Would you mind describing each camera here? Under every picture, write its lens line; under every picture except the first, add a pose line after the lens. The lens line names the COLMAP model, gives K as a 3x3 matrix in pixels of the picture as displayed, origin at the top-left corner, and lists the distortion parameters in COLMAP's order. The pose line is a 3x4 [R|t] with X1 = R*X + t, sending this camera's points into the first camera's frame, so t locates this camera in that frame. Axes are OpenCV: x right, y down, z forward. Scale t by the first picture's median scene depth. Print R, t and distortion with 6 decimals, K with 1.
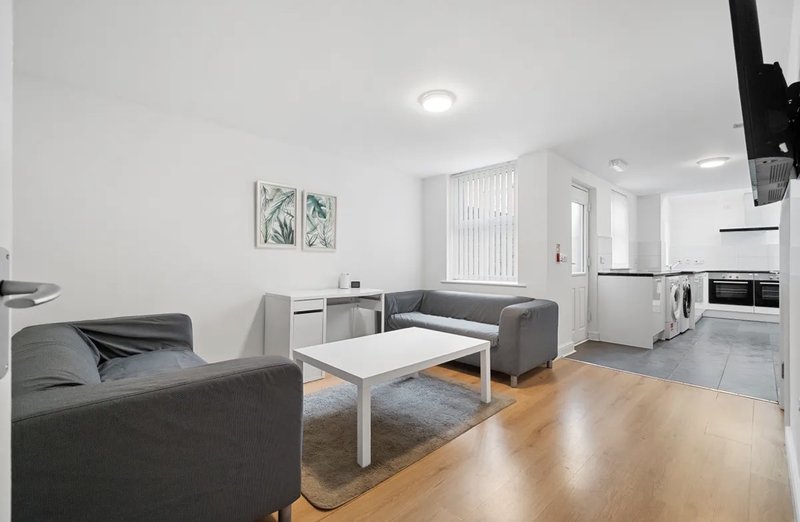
lens RADIAL K [[334.3, 0, 397.8], [0, 334.3, 263.7], [0, 0, 1]] dist [0.000995, 0.000197]
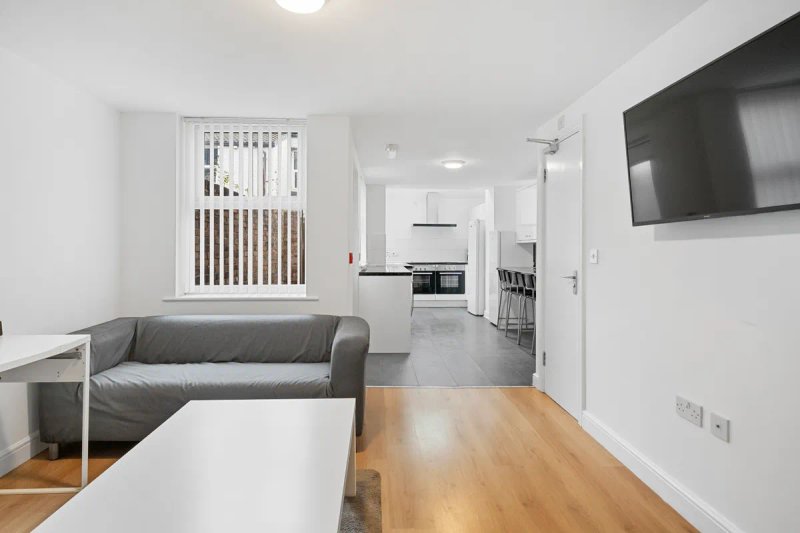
lens RADIAL K [[437.3, 0, 399.0], [0, 437.3, 246.1], [0, 0, 1]] dist [0.000359, 0.000082]
pose [[0.647628, 0.005688, 0.761936, -0.171625], [0.000207, 0.999971, -0.007642, -0.029993], [-0.761957, 0.005107, 0.647607, 0.205491]]
